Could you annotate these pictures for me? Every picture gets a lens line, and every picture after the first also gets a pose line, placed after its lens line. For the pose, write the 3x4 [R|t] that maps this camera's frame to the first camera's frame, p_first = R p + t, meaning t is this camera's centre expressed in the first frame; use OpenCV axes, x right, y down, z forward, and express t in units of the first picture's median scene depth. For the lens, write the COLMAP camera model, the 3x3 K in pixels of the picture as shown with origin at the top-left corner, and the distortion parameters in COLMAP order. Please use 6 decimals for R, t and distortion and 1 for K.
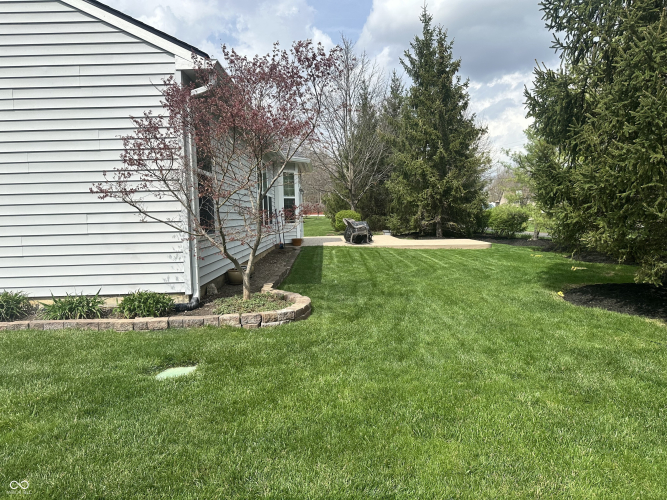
lens RADIAL K [[455.1, 0, 333.5], [0, 455.1, 250.0], [0, 0, 1]] dist [0.079311, -0.122035]
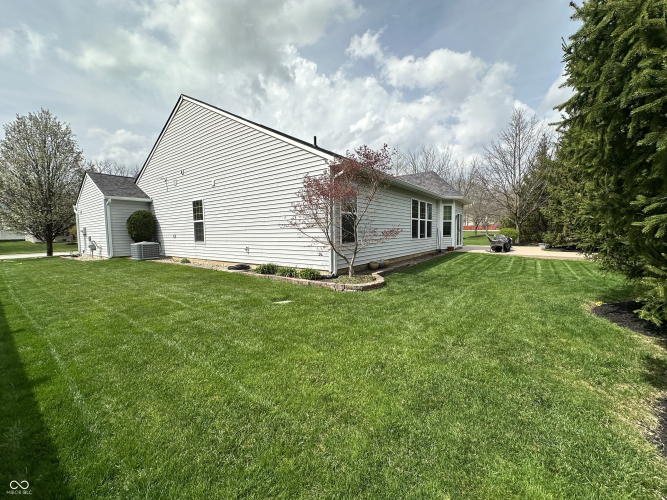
lens RADIAL K [[262.9, 0, 333.5], [0, 262.9, 250.0], [0, 0, 1]] dist [-0.000500, -0.000017]
pose [[0.802902, 0.056262, -0.593450, 0.432627], [-0.054723, 0.998289, 0.020606, -0.029682], [0.593594, 0.015931, 0.804607, 0.036278]]
